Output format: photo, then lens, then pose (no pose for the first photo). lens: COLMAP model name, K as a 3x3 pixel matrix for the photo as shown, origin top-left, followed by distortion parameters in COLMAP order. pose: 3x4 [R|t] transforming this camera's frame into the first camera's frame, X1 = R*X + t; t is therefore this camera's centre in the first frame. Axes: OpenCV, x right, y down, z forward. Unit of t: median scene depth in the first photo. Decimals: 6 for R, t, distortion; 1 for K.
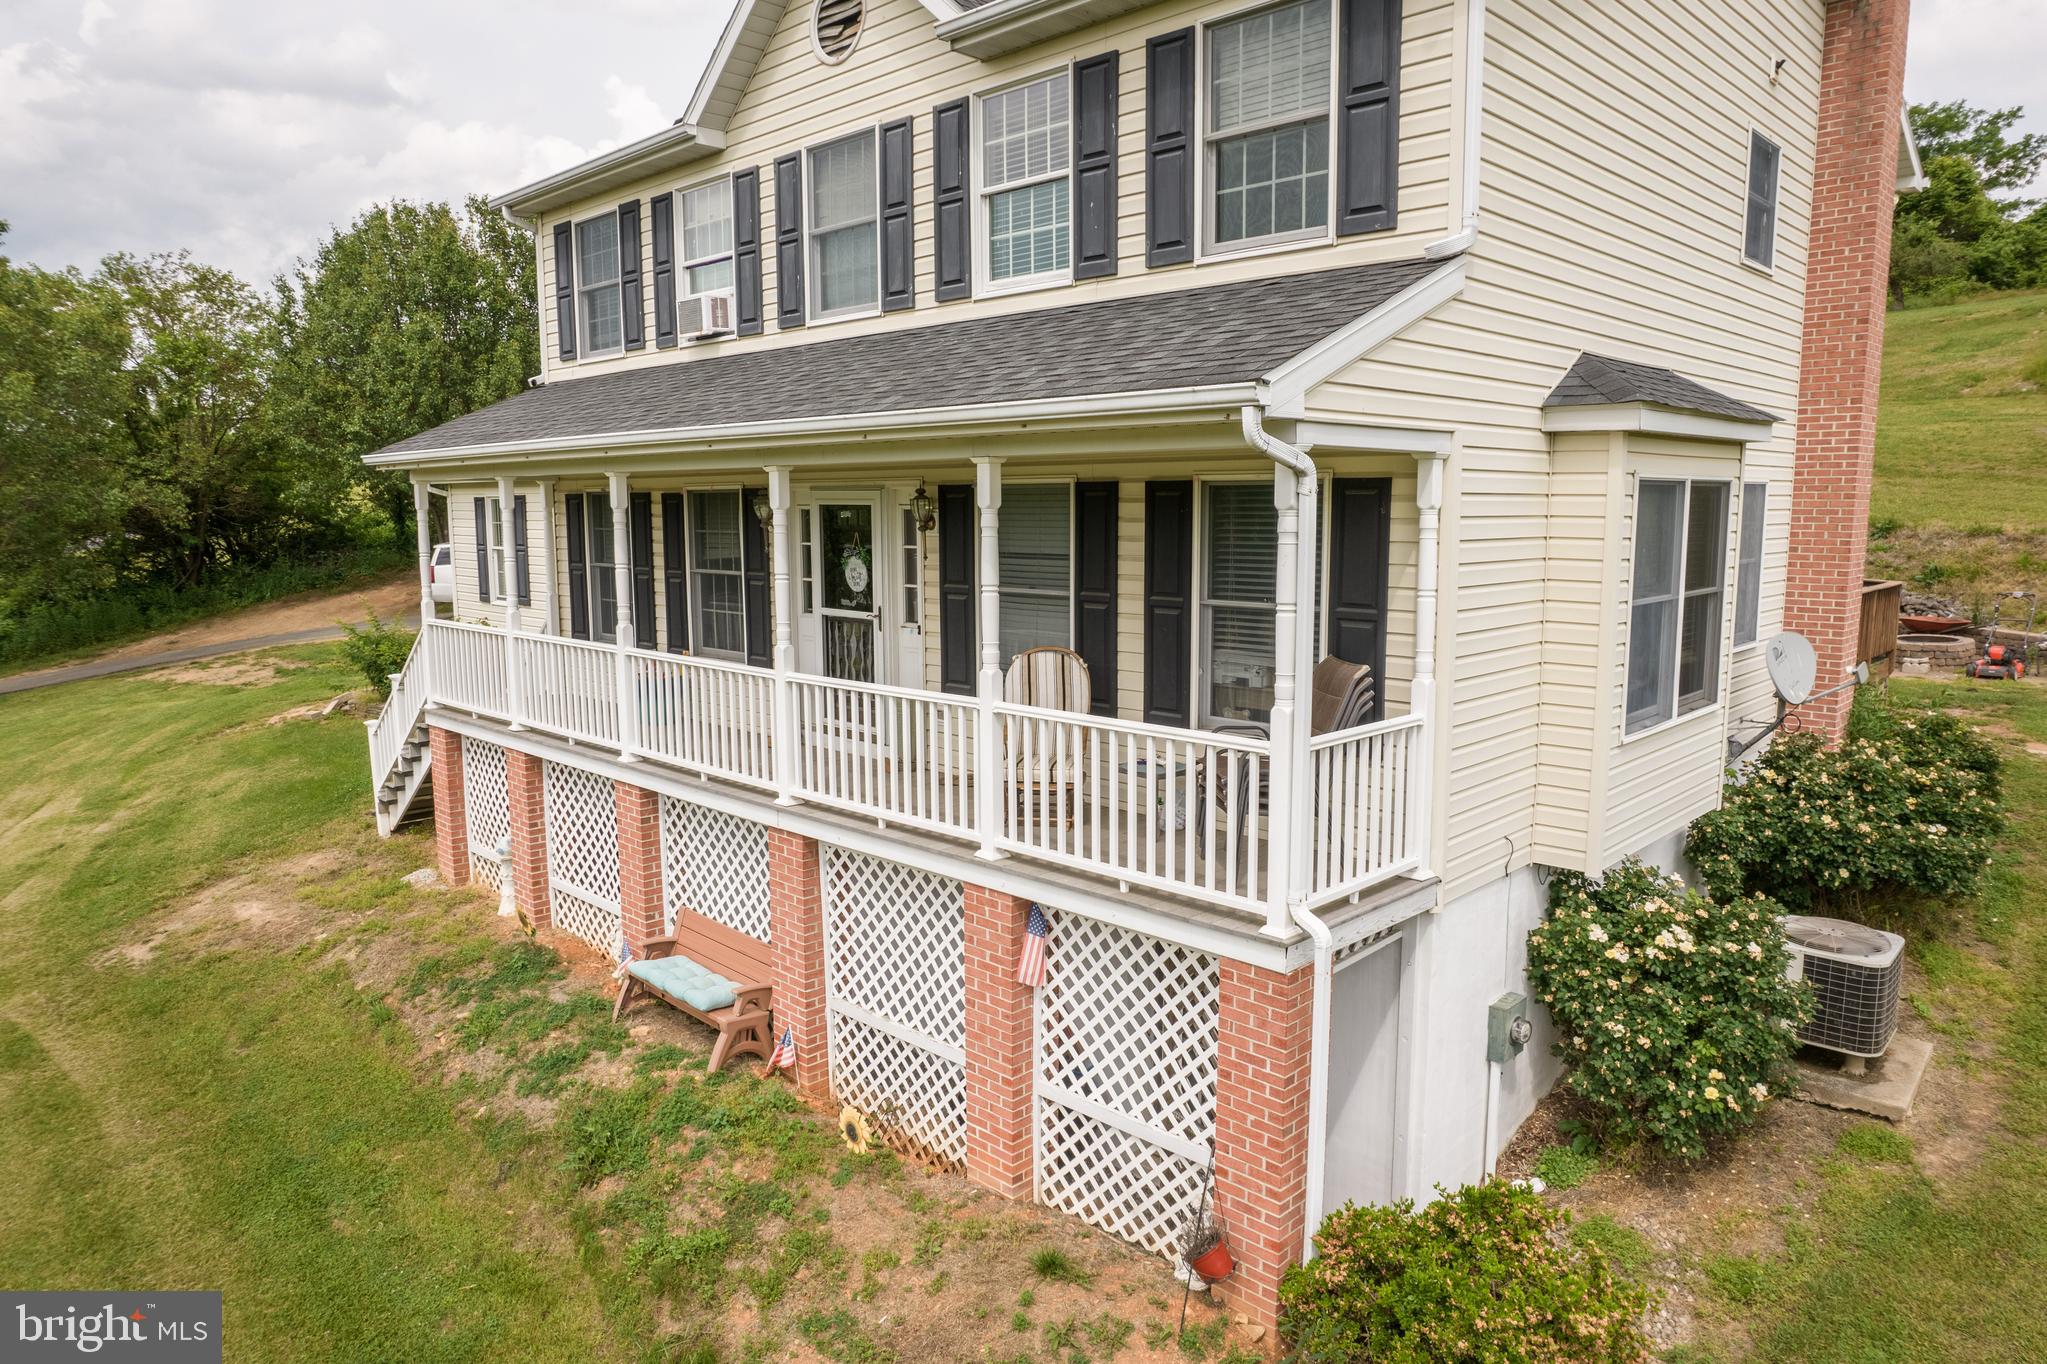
lens RADIAL K [[1310.7, 0, 1034.2], [0, 1310.7, 690.8], [0, 0, 1]] dist [-0.074295, 0.067151]
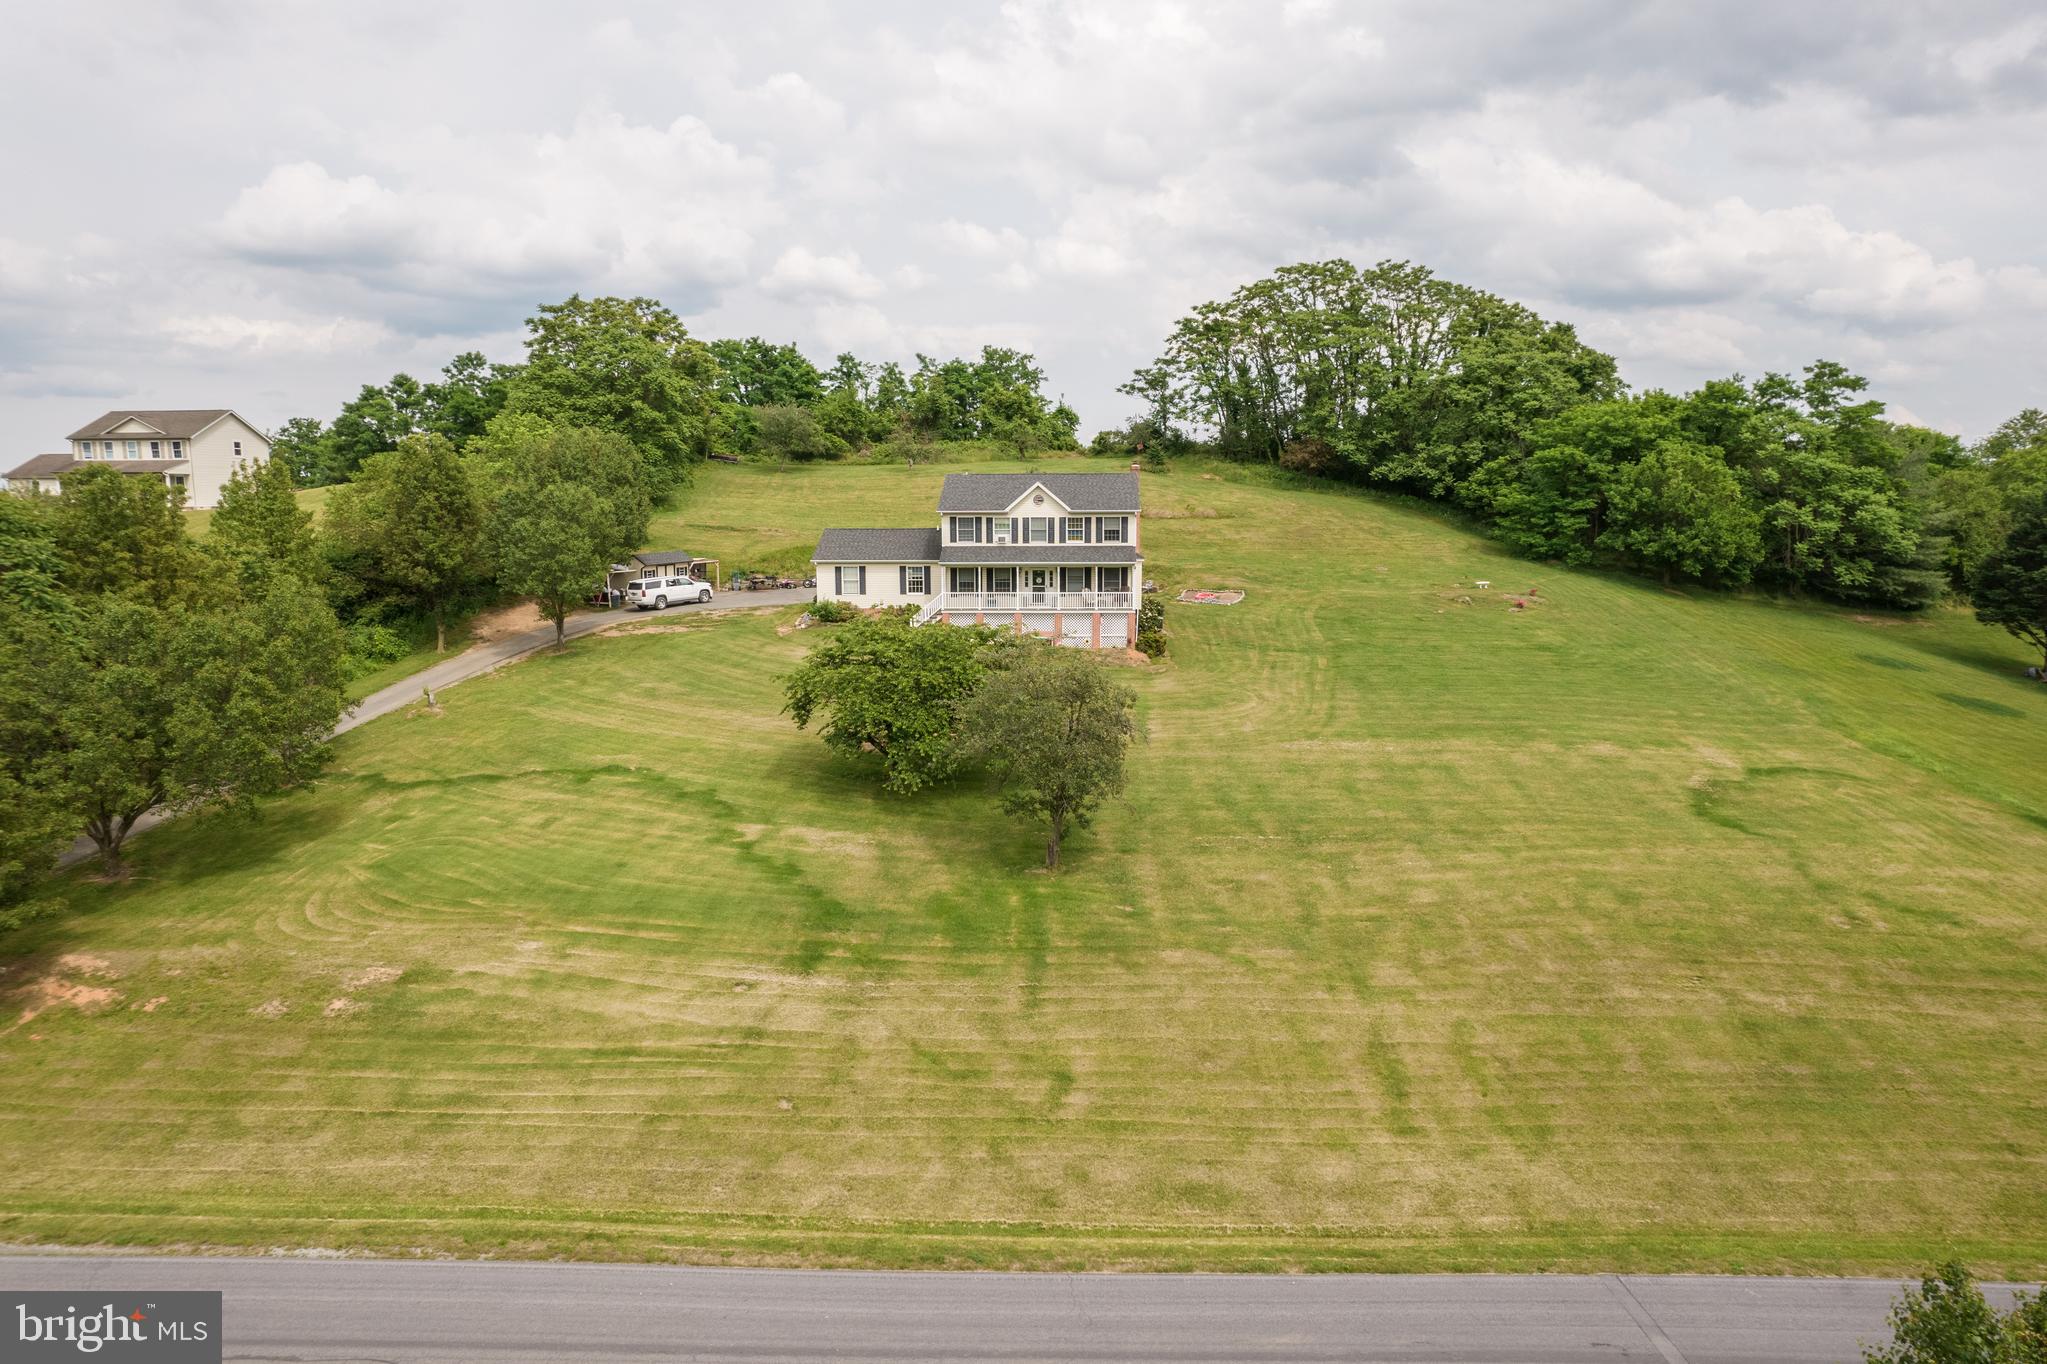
lens RADIAL K [[1310.7, 0, 1035.5], [0, 1310.7, 690.7], [0, 0, 1]] dist [-0.074295, 0.067151]
pose [[0.747632, -0.093613, 0.657482, -5.048684], [0.096375, 0.994829, 0.032054, 0.280836], [-0.657083, 0.039400, 0.752788, -4.395068]]
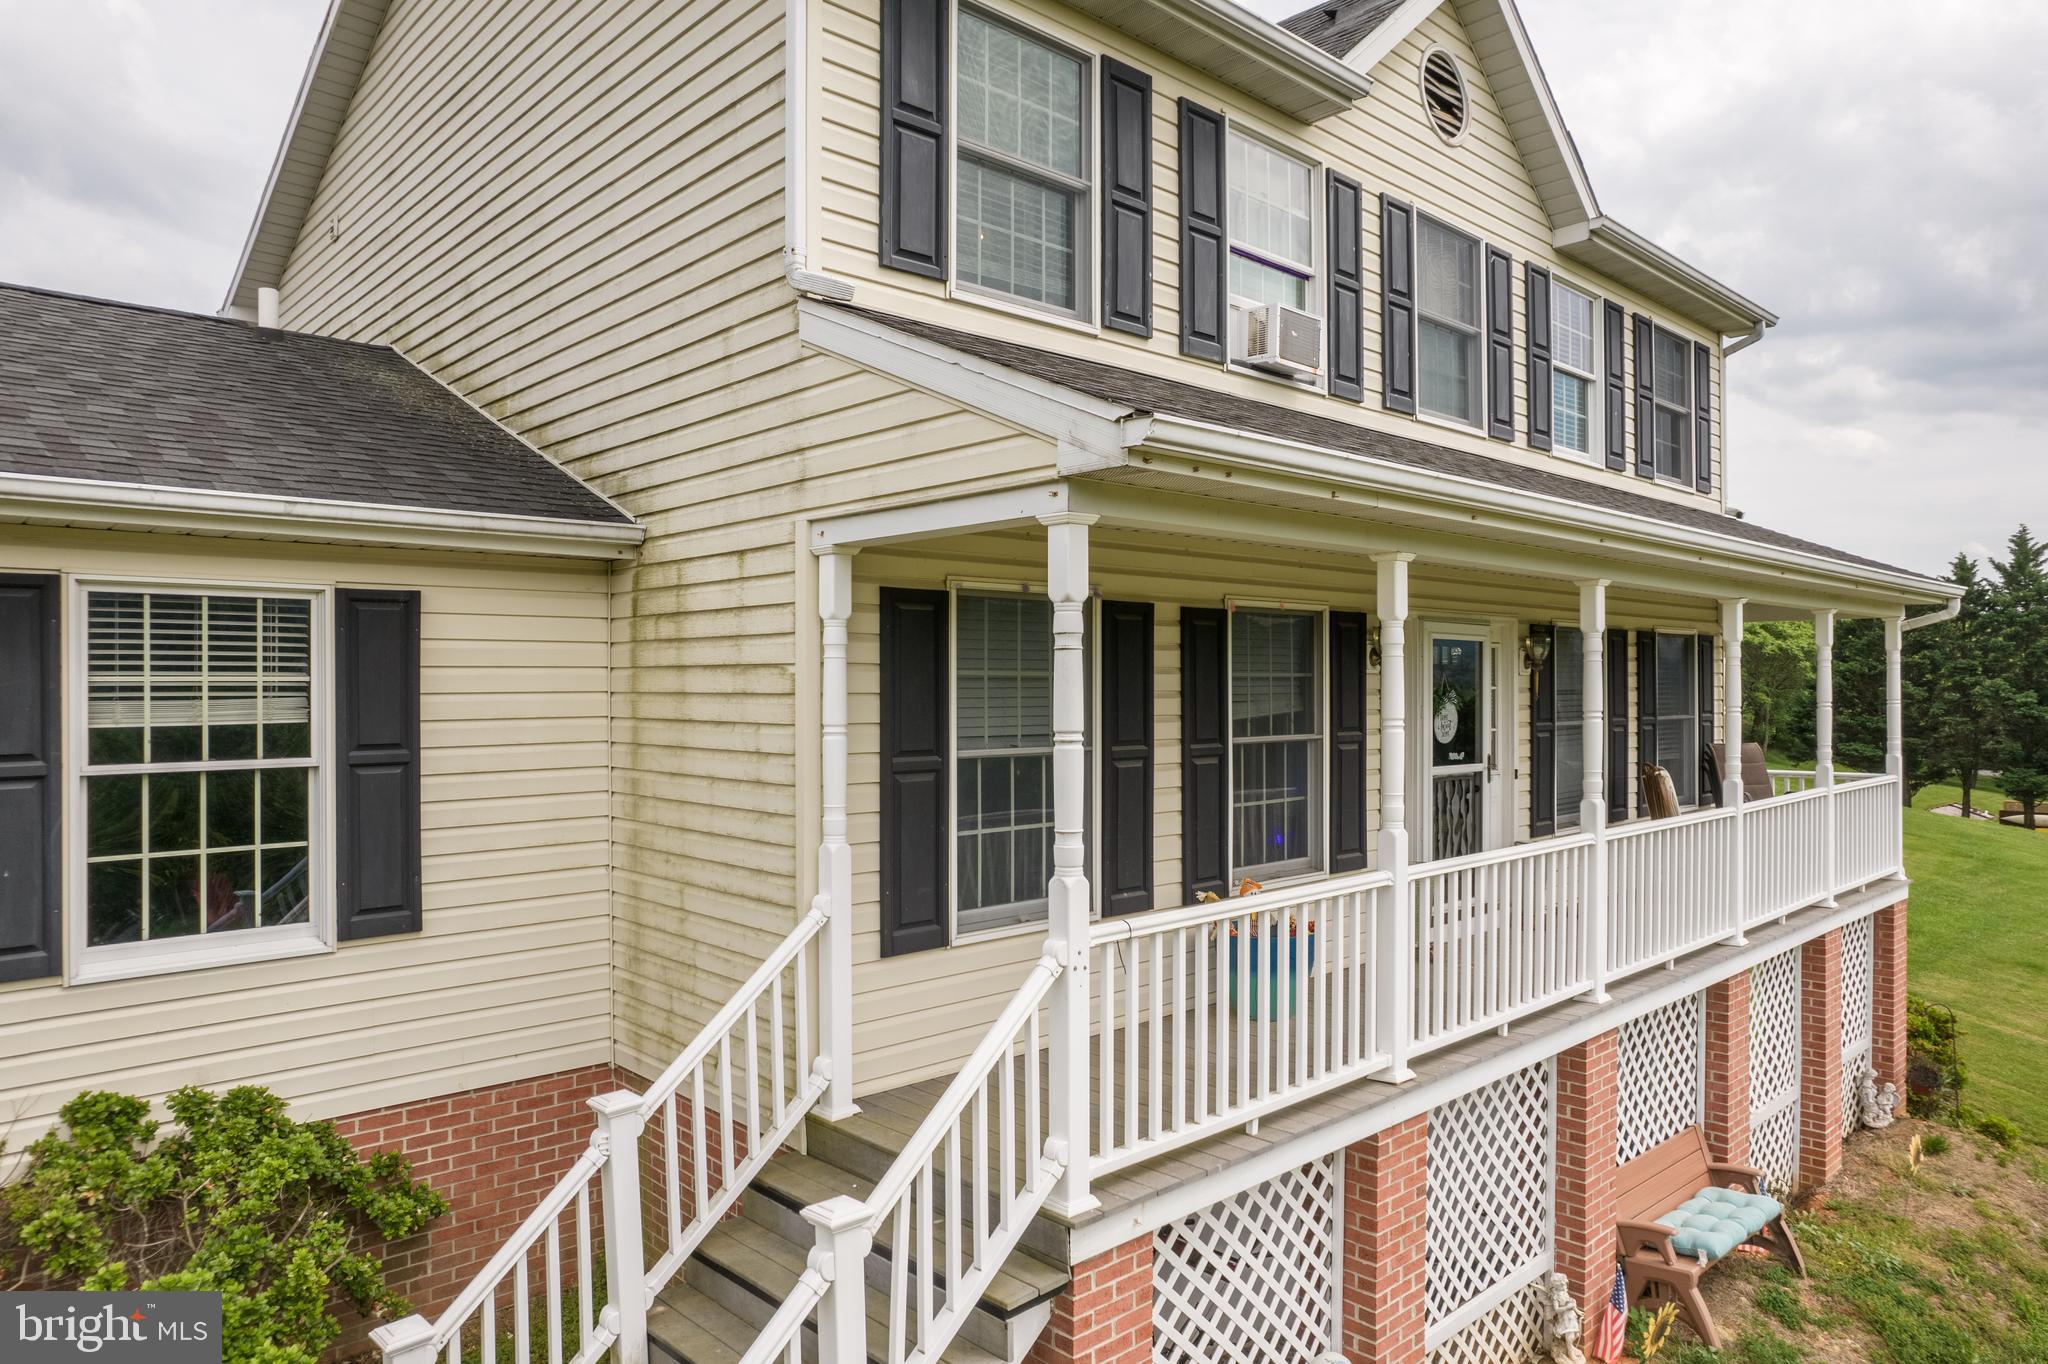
lens RADIAL K [[1311.3, 0, 1031.4], [0, 1311.3, 687.0], [0, 0, 1]] dist [-0.074295, 0.067151]
pose [[0.050583, 0.002503, 0.998717, -1.082672], [0.147253, 0.989049, -0.009937, -0.156181], [-0.987805, 0.147567, 0.049660, 1.334056]]
